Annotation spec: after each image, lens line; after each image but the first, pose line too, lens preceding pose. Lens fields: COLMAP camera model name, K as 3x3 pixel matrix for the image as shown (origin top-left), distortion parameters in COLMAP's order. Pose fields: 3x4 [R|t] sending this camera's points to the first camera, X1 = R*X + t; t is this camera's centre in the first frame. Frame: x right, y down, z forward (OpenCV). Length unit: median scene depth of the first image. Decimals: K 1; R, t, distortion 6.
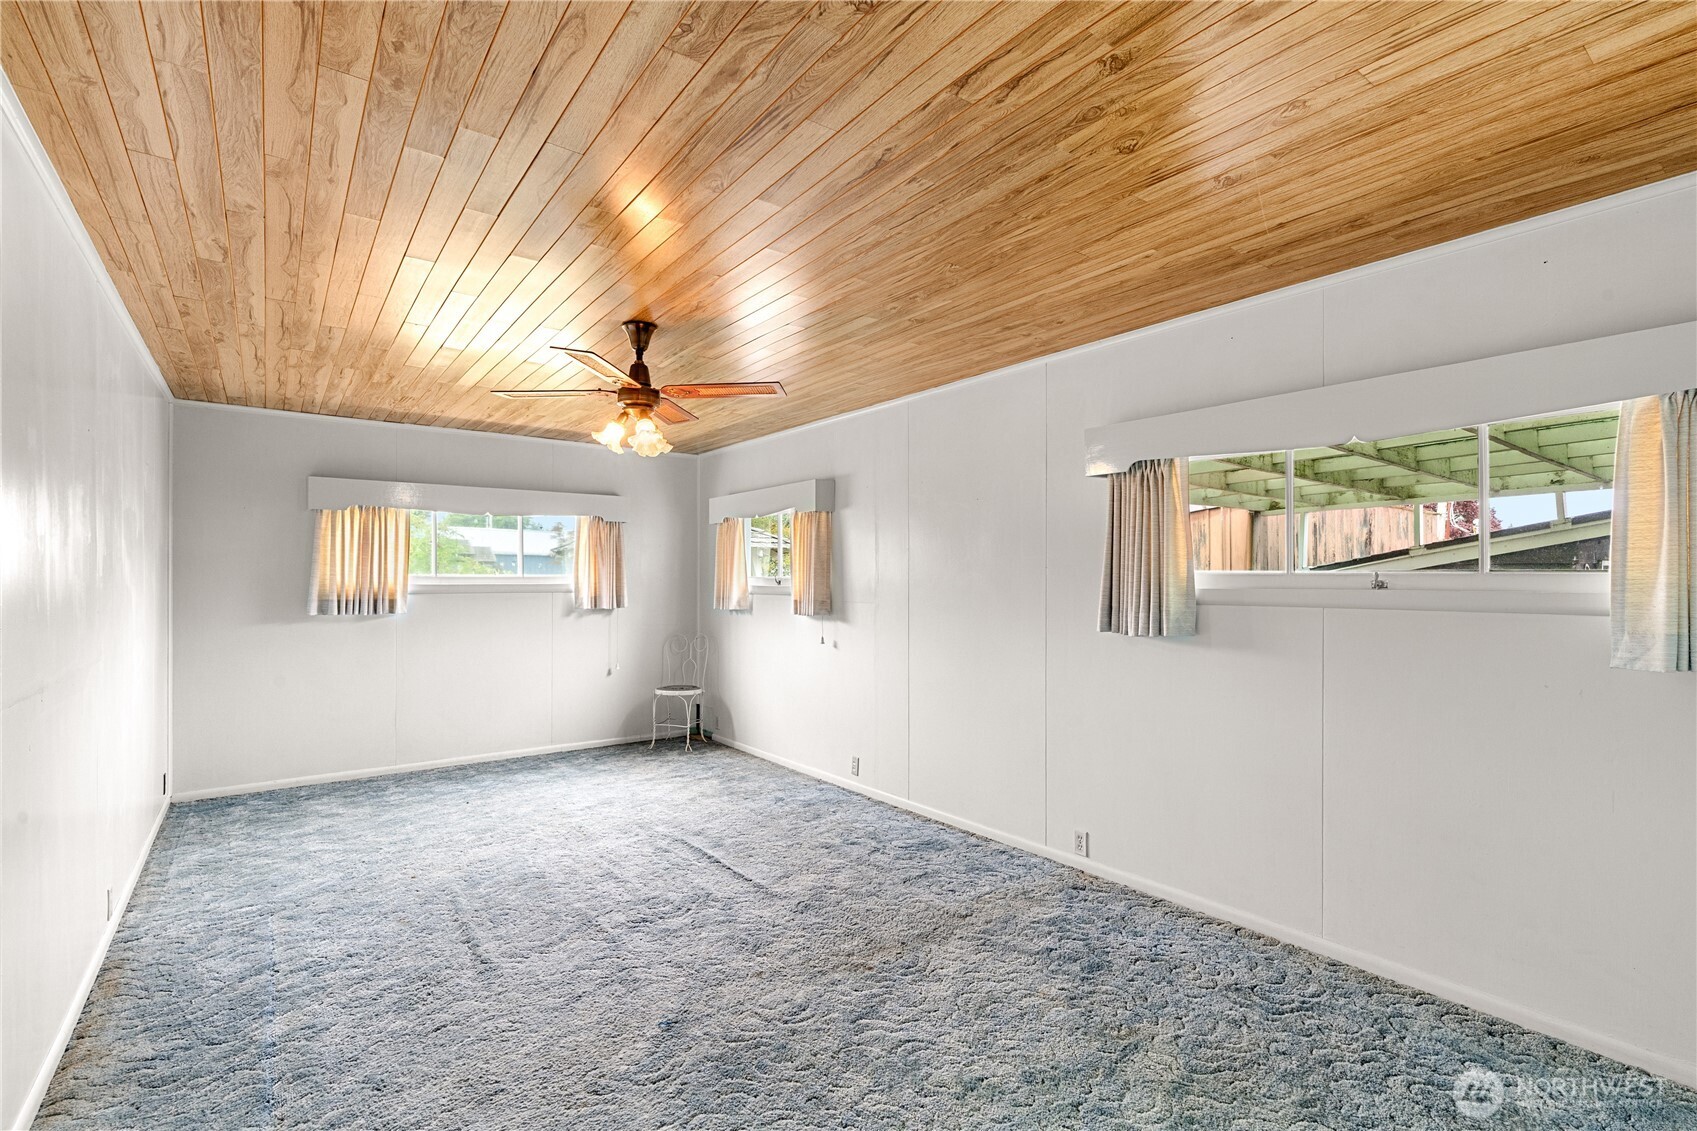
lens RADIAL K [[773.2, 0, 847.7], [0, 773.2, 574.2], [0, 0, 1]] dist [-0.002041, 0.000194]
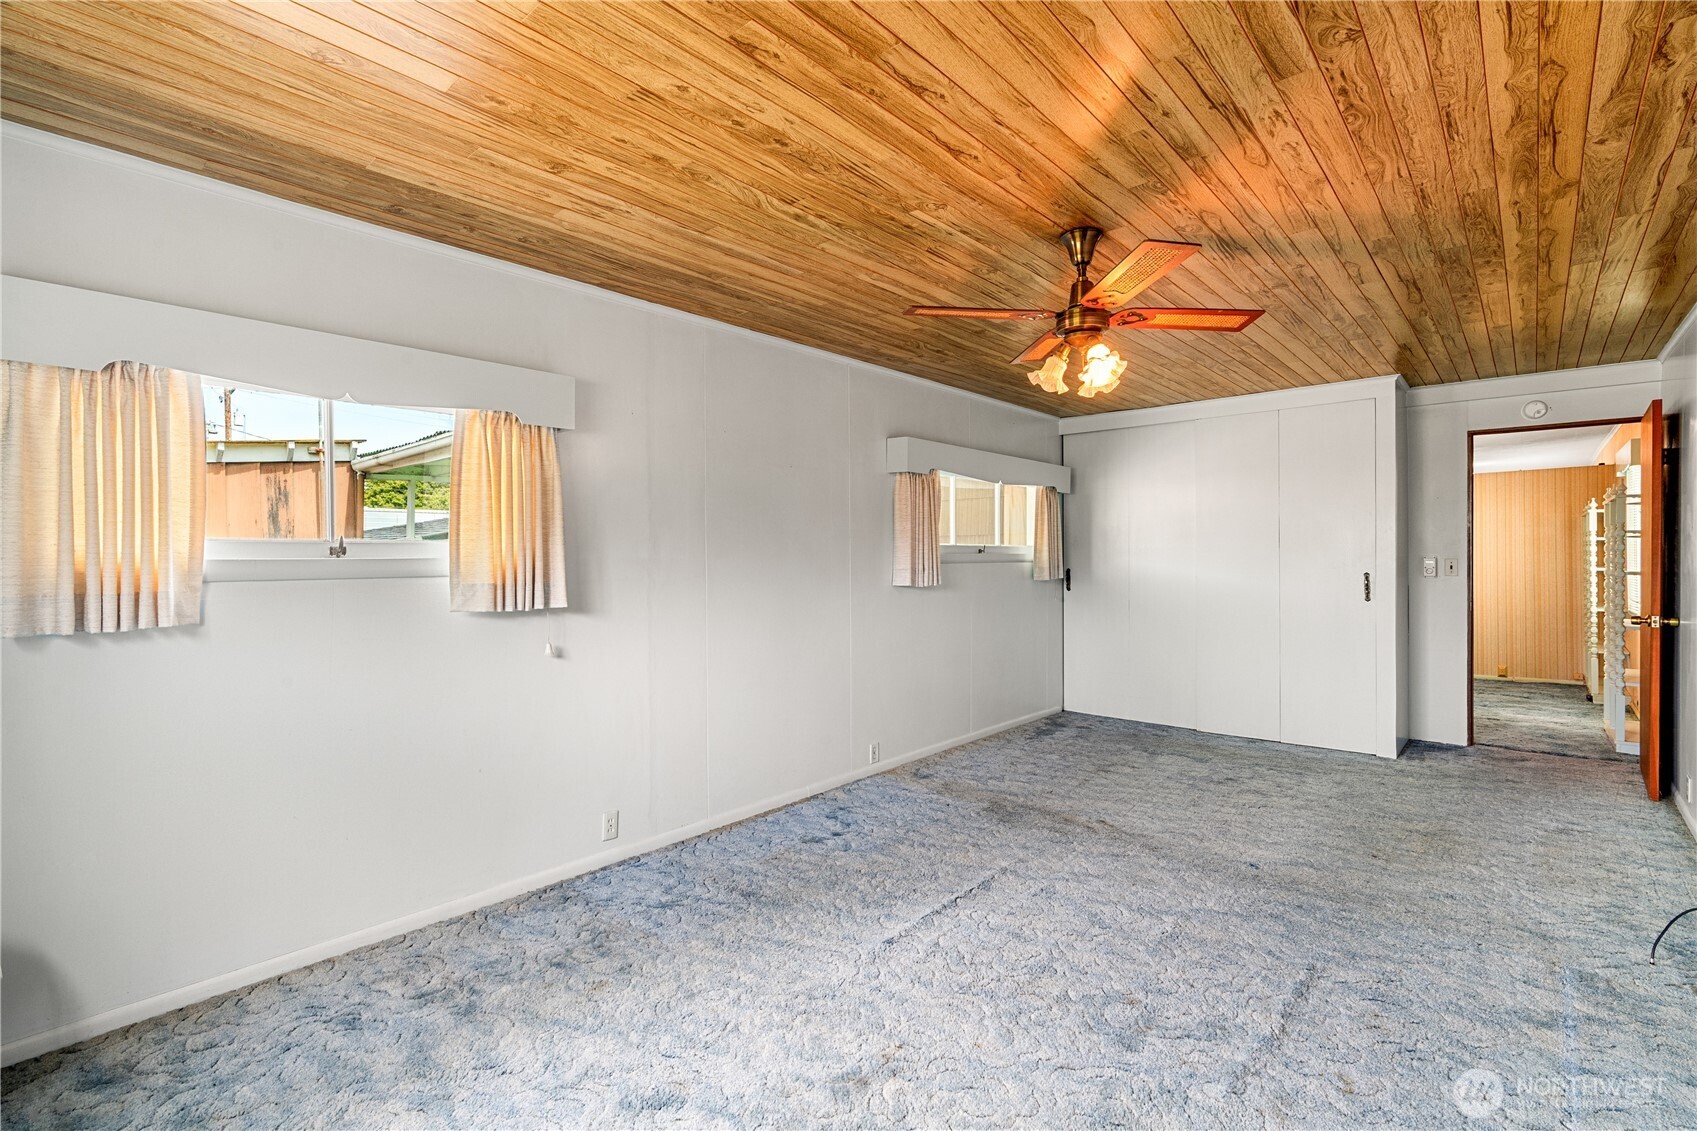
lens RADIAL K [[773.2, 0, 847.6], [0, 773.2, 561.2], [0, 0, 1]] dist [-0.002041, 0.000194]
pose [[-0.197995, -0.013296, 0.980113, -0.808784], [-0.006828, 0.999902, 0.012186, 0.011233], [-0.980179, -0.004279, -0.198066, 1.108413]]
